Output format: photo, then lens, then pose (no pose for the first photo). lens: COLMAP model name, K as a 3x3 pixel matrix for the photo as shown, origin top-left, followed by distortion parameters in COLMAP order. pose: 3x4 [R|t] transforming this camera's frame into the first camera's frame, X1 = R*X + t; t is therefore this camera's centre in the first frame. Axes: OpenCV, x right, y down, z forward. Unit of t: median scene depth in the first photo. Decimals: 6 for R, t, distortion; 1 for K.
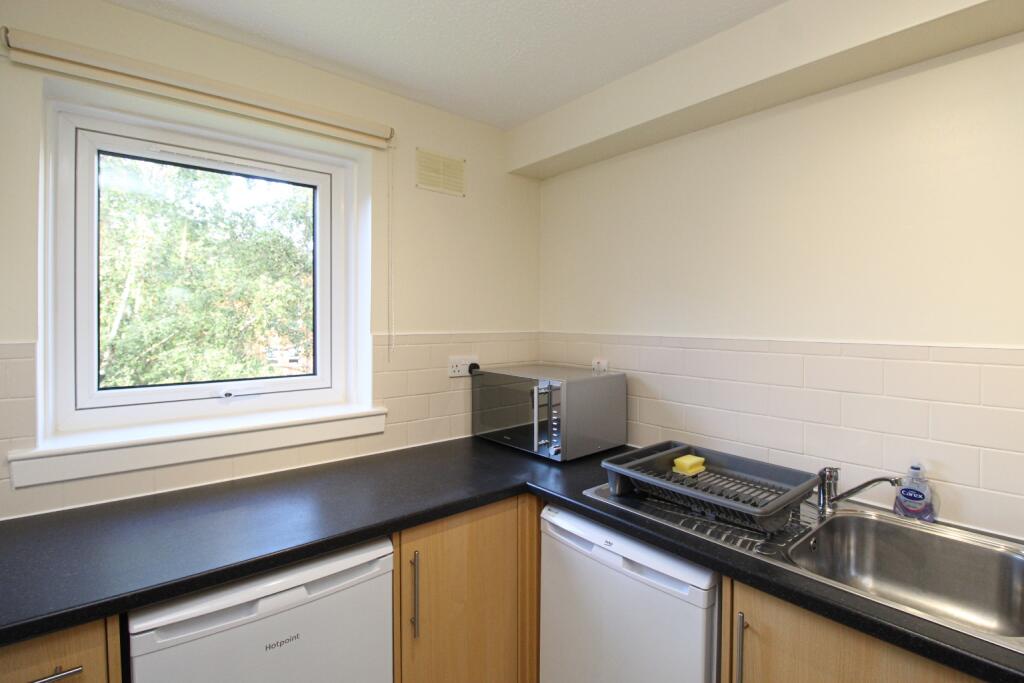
lens RADIAL K [[489.9, 0, 505.8], [0, 489.9, 318.3], [0, 0, 1]] dist [-0.000092, -0.000177]
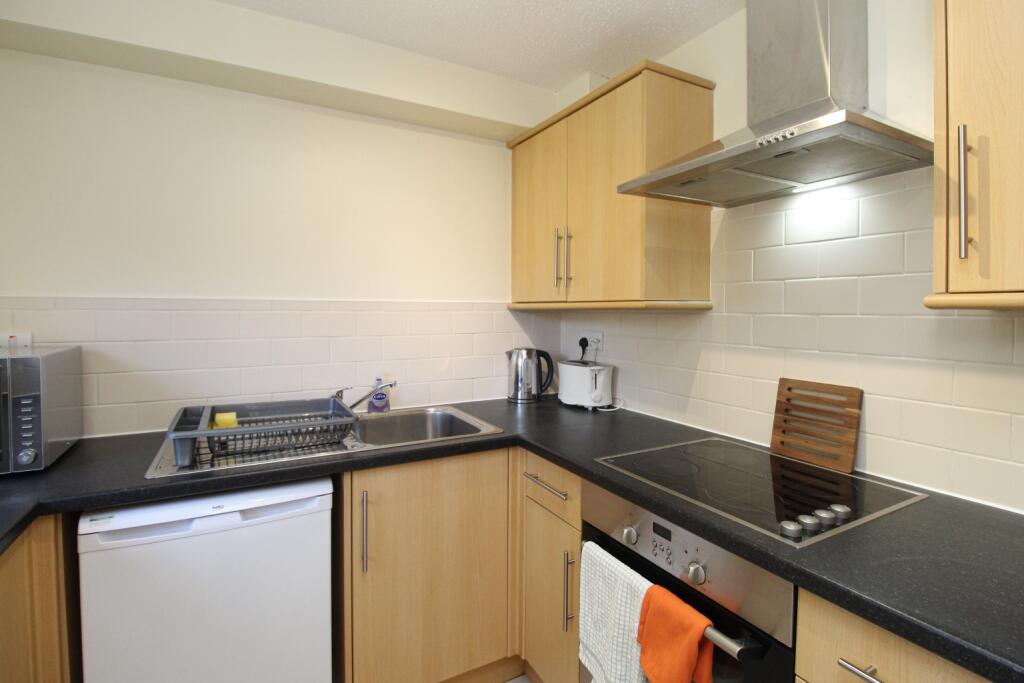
lens RADIAL K [[489.9, 0, 505.8], [0, 489.9, 318.3], [0, 0, 1]] dist [-0.000092, -0.000177]
pose [[0.196583, -0.003591, 0.980481, -0.558225], [0.002696, 0.999991, 0.003122, 0.100909], [-0.980483, 0.002030, 0.196591, 0.282877]]
